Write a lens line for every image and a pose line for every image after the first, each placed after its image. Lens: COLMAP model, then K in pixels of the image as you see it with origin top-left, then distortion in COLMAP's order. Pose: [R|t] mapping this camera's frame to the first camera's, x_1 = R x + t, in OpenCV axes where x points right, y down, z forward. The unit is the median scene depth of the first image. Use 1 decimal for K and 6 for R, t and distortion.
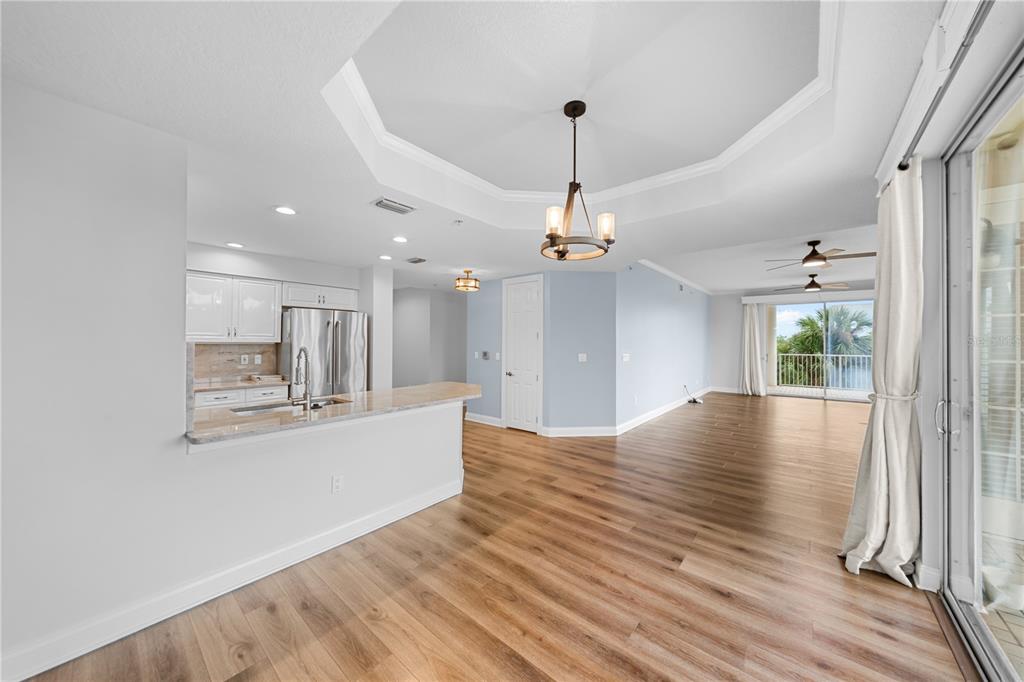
lens RADIAL K [[351.3, 0, 510.4], [0, 351.3, 338.9], [0, 0, 1]] dist [0.001520, 0.000063]
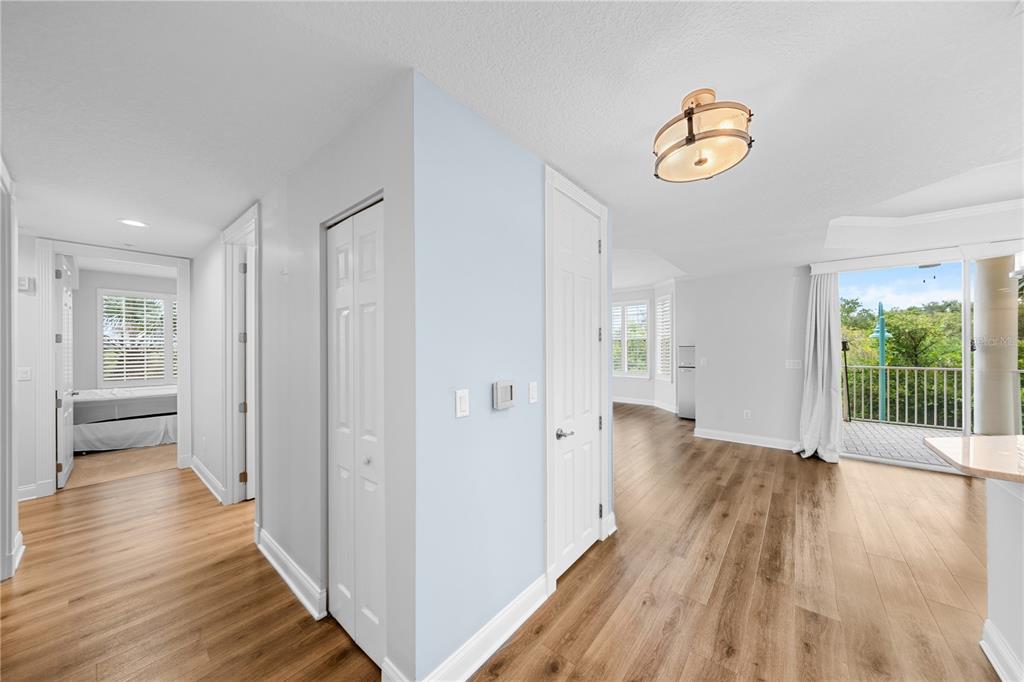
lens RADIAL K [[351.3, 0, 510.4], [0, 351.3, 338.9], [0, 0, 1]] dist [0.001520, 0.000063]
pose [[-0.009428, 0.019885, 0.999758, -0.375936], [-0.002993, 0.999797, -0.019914, 0.005931], [-0.999951, -0.003180, -0.009367, 1.045016]]
